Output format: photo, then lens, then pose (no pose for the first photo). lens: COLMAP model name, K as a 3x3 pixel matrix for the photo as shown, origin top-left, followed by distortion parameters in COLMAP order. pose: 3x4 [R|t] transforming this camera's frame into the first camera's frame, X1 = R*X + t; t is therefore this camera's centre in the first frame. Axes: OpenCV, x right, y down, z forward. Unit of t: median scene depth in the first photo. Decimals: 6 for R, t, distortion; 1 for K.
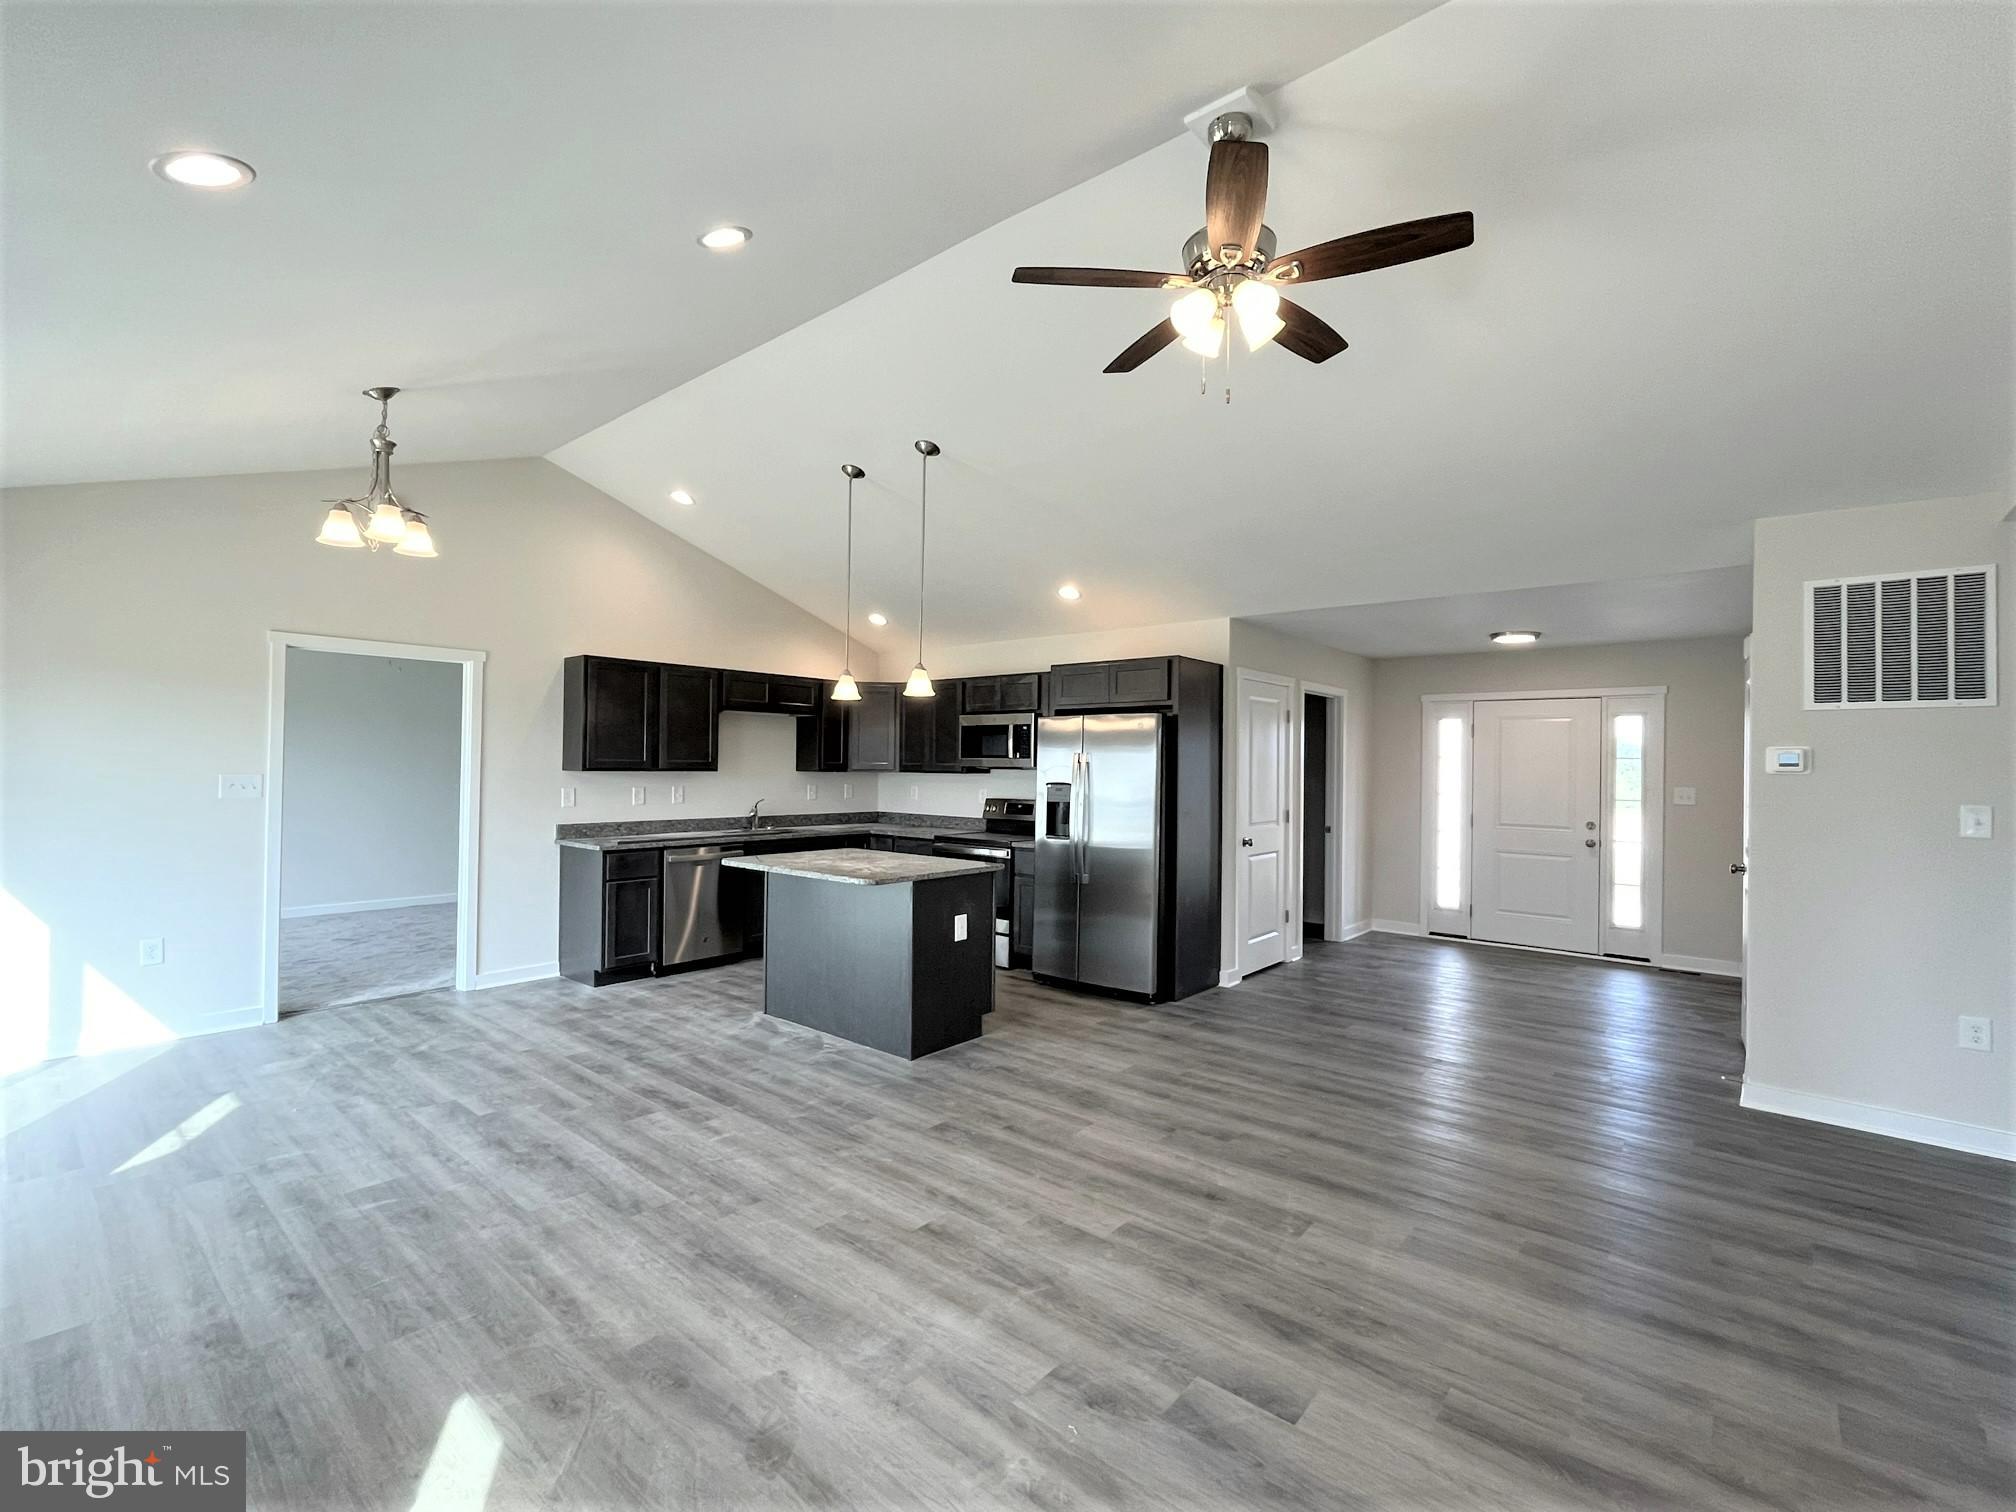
lens RADIAL K [[891.0, 0, 1008.0], [0, 891.0, 756.0], [0, 0, 1]] dist [0.000200, -0.000008]
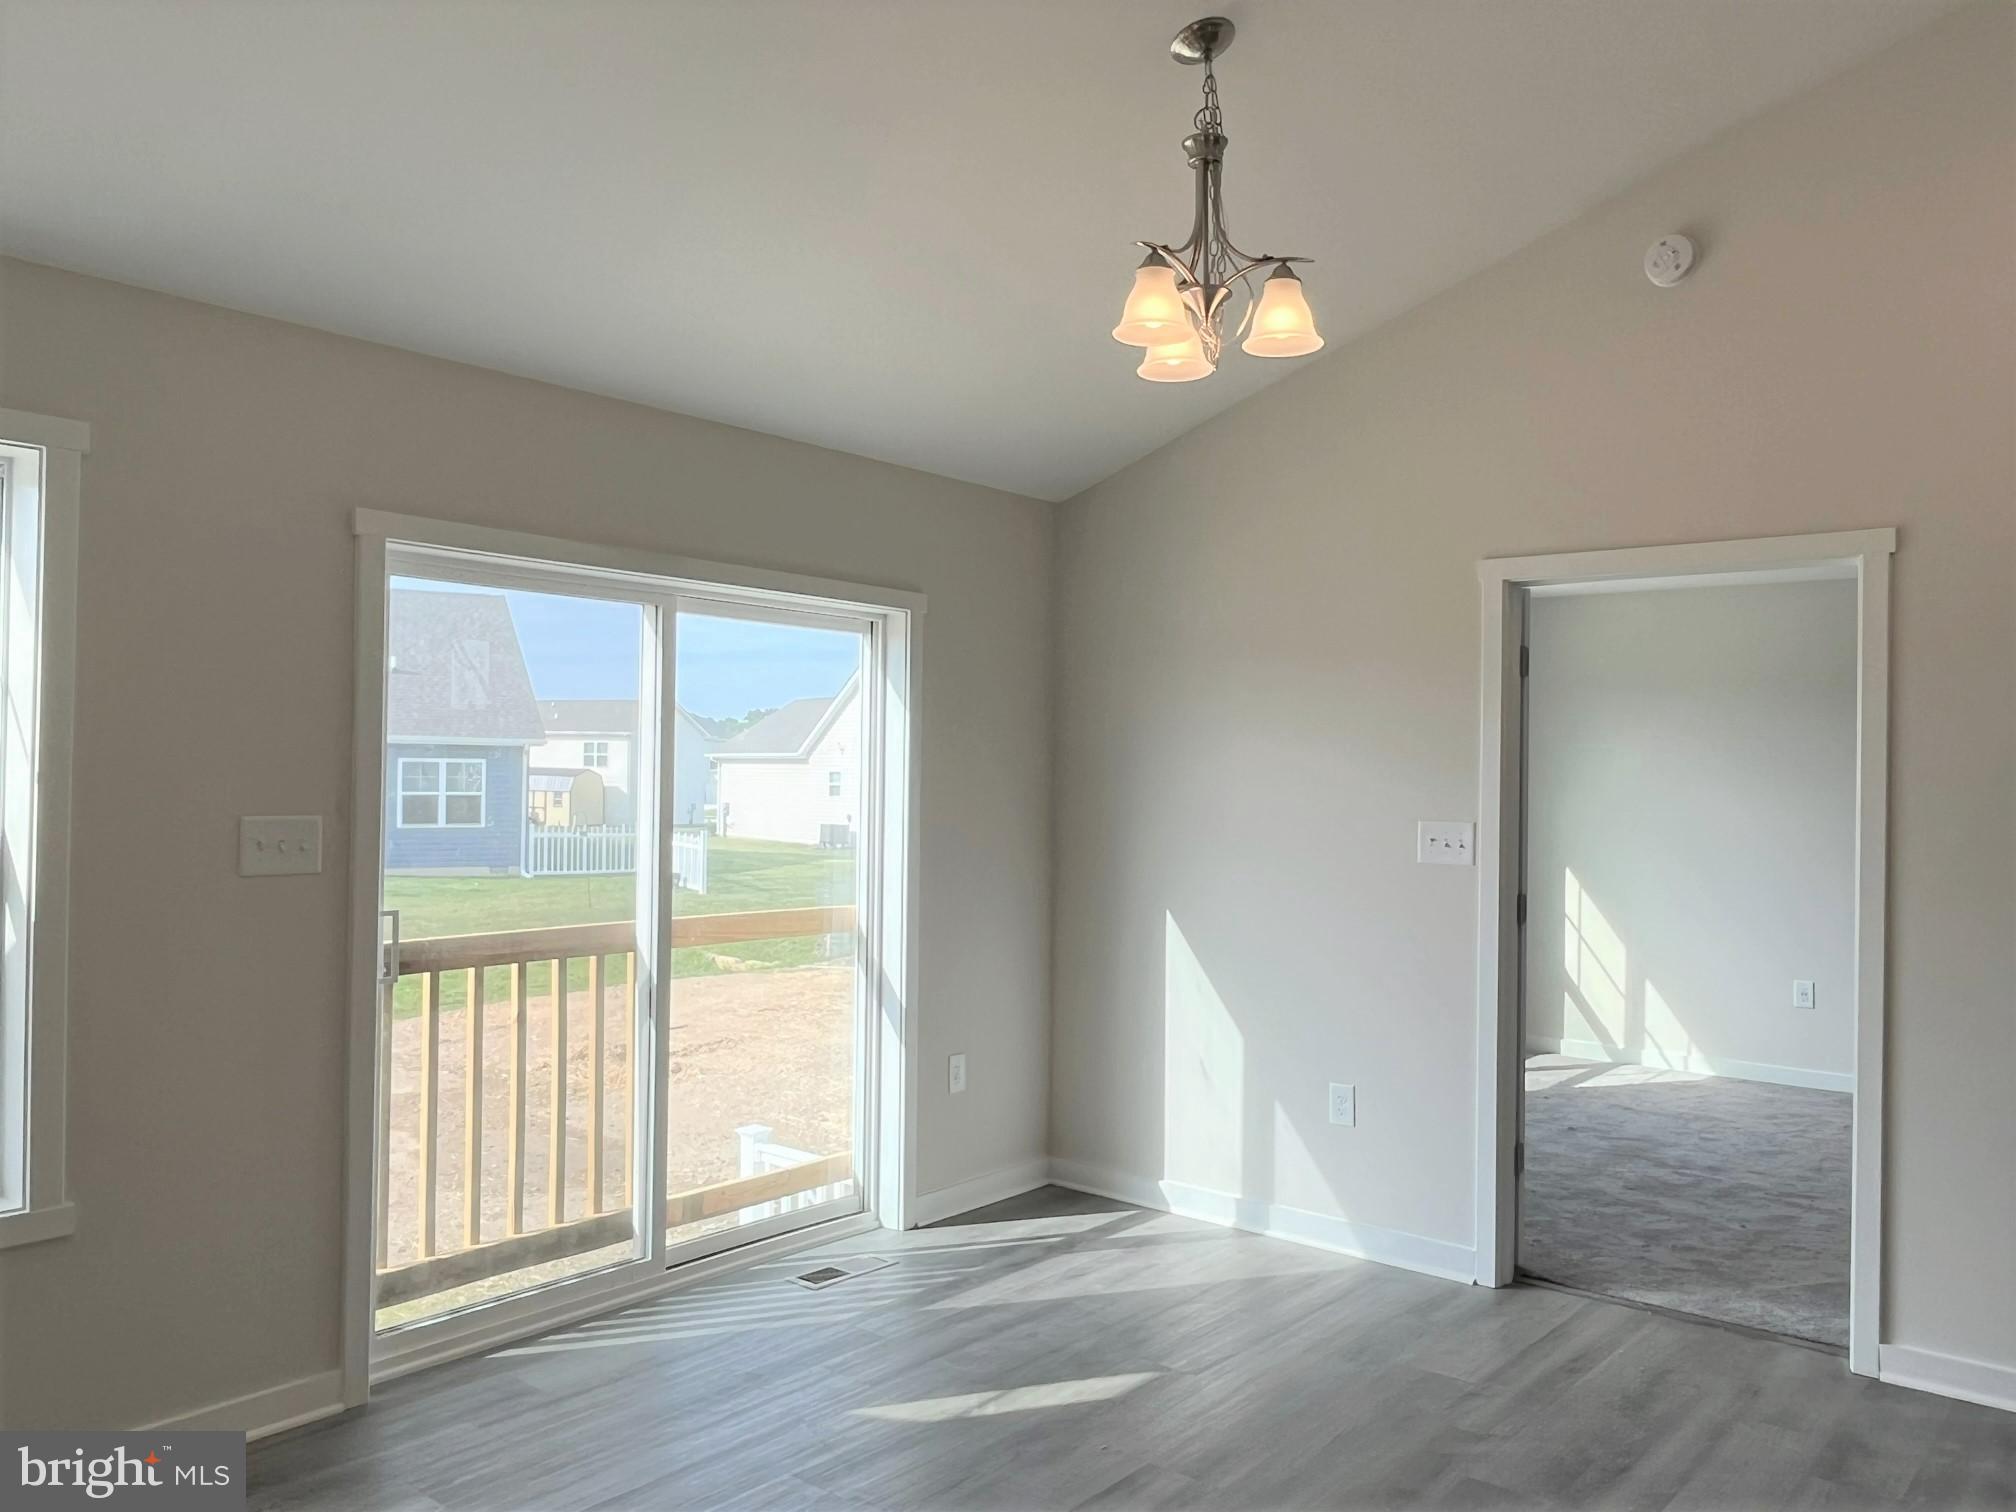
lens RADIAL K [[1522.1, 0, 1008.6], [0, 1522.1, 759.9], [0, 0, 1]] dist [0.013777, -0.001635]
pose [[0.008423, -0.018925, -0.999785, 0.094018], [-0.005872, 0.999803, -0.018975, 0.001556], [0.999947, 0.006031, 0.008310, 0.678714]]
